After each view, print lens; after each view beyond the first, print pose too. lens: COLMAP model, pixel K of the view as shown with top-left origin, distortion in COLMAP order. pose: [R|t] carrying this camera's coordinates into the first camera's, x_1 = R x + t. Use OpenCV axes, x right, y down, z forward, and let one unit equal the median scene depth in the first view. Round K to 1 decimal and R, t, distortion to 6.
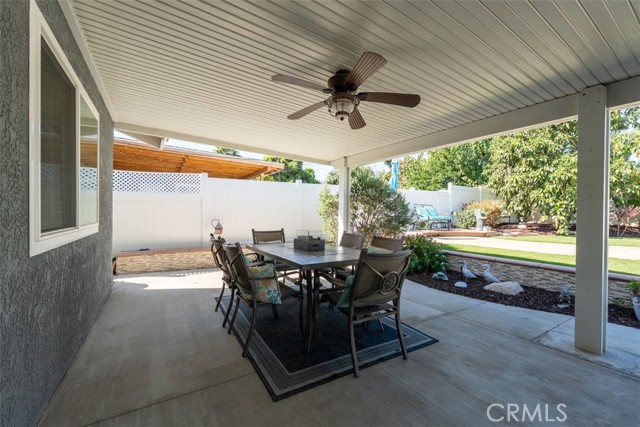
lens RADIAL K [[257.2, 0, 313.2], [0, 257.2, 215.2], [0, 0, 1]] dist [0.001227, -0.000054]
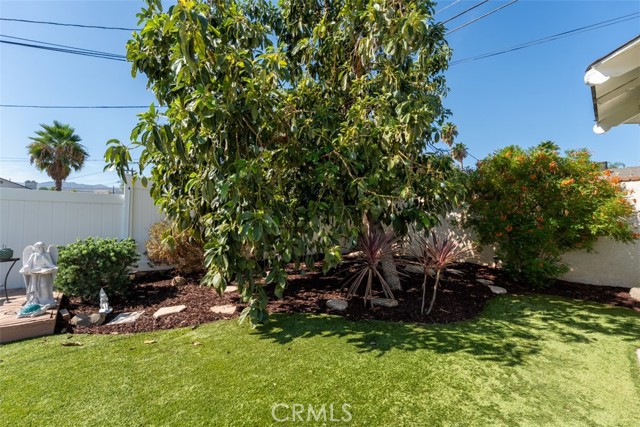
lens RADIAL K [[257.2, 0, 317.0], [0, 257.2, 211.7], [0, 0, 1]] dist [0.001227, -0.000054]
pose [[0.985571, 0.013170, 0.168750, 1.474590], [-0.003766, 0.998428, -0.055928, -0.073290], [-0.169221, 0.054486, 0.984071, 0.983911]]
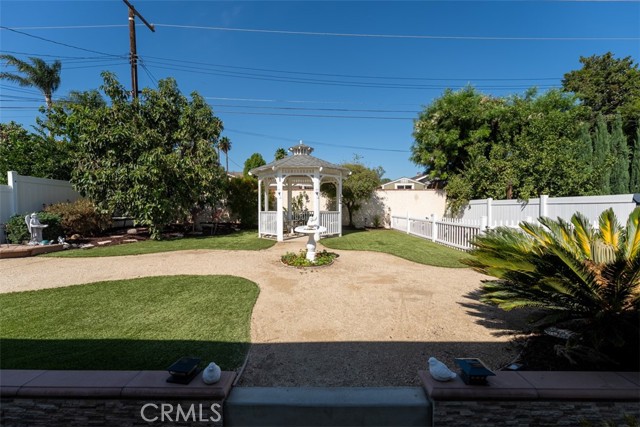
lens RADIAL K [[257.2, 0, 319.6], [0, 257.2, 212.8], [0, 0, 1]] dist [0.001227, -0.000054]
pose [[0.516967, -0.021811, 0.855728, 0.717013], [0.015156, 0.999752, 0.016326, -0.040506], [-0.855871, 0.004529, 0.517169, 0.025270]]
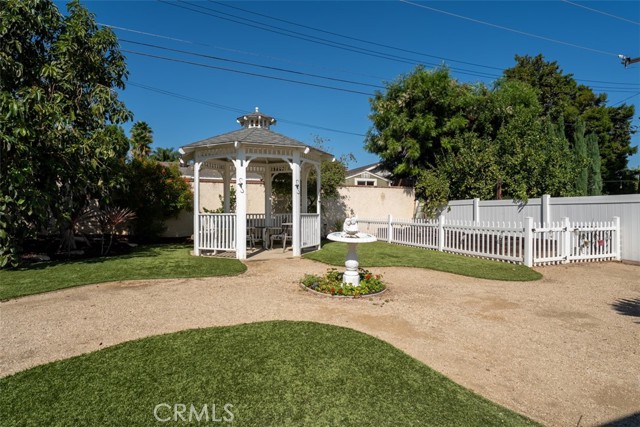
lens RADIAL K [[346.1, 0, 321.3], [0, 346.1, 209.8], [0, 0, 1]] dist [0.002347, 0.002619]
pose [[0.182490, 0.003006, 0.983203, 0.670740], [0.014734, 0.999875, -0.005792, -0.027184], [-0.983097, 0.015544, 0.182423, 0.472925]]
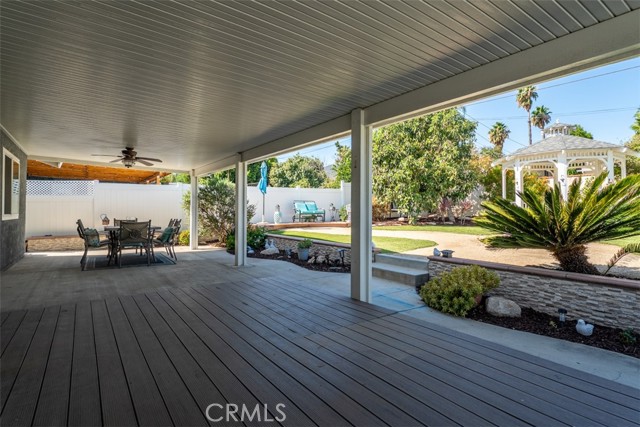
lens RADIAL K [[337.8, 0, 314.4], [0, 337.8, 203.3], [0, 0, 1]] dist [-0.008276, -0.000860]
pose [[0.998612, -0.009678, 0.051782, 0.640159], [0.011160, 0.999534, -0.028412, 0.023395], [-0.051483, 0.028950, 0.998254, -0.831844]]
